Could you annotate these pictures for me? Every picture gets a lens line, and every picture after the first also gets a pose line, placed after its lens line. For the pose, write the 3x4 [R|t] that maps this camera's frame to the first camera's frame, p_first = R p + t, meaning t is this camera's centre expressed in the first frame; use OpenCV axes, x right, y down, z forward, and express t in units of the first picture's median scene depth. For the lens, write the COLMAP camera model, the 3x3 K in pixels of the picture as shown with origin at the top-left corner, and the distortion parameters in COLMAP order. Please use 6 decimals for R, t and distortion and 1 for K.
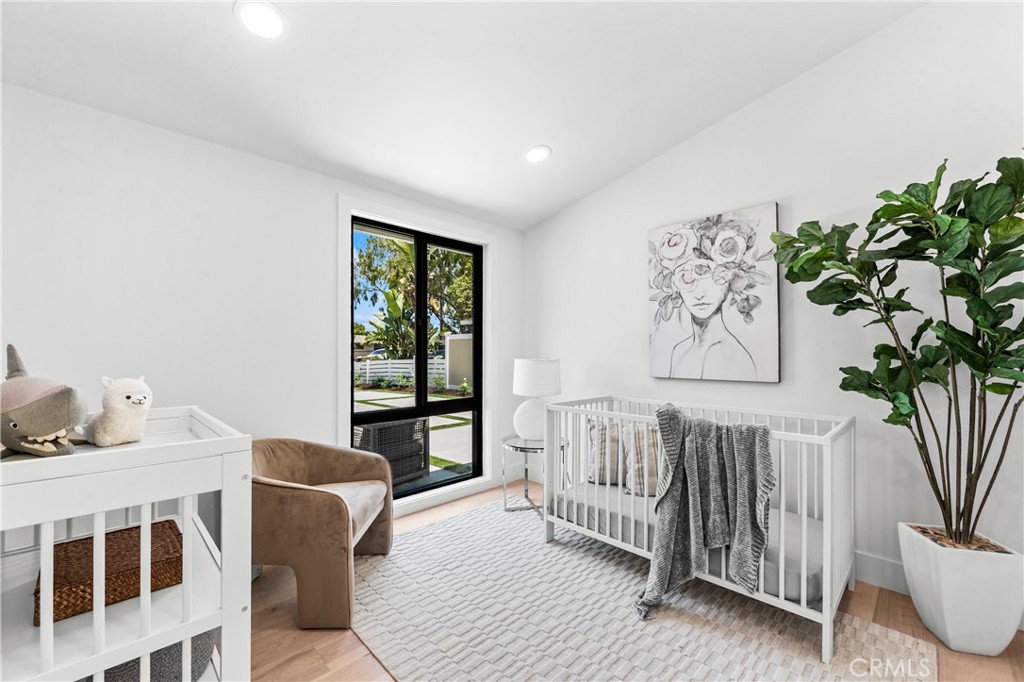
lens RADIAL K [[414.0, 0, 511.3], [0, 414.0, 349.3], [0, 0, 1]] dist [-0.001084, -0.000022]
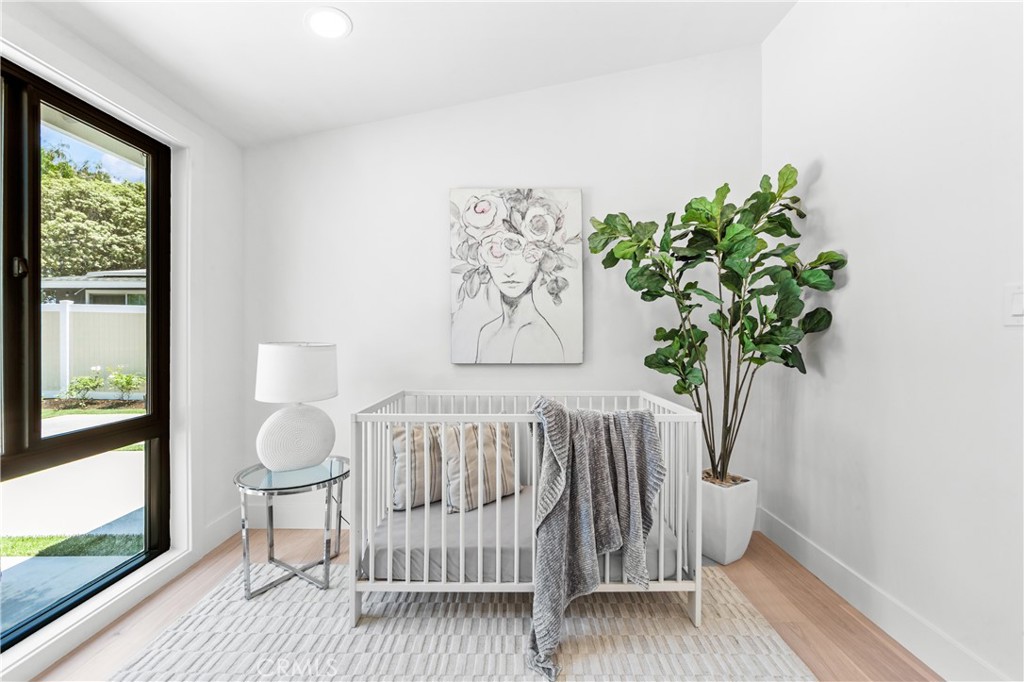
lens RADIAL K [[414.0, 0, 512.7], [0, 414.0, 333.9], [0, 0, 1]] dist [-0.001084, -0.000022]
pose [[0.700245, 0.001031, 0.713902, -0.203416], [-0.006417, 0.999968, 0.004849, 0.002322], [-0.713874, -0.007977, 0.700229, 0.365626]]
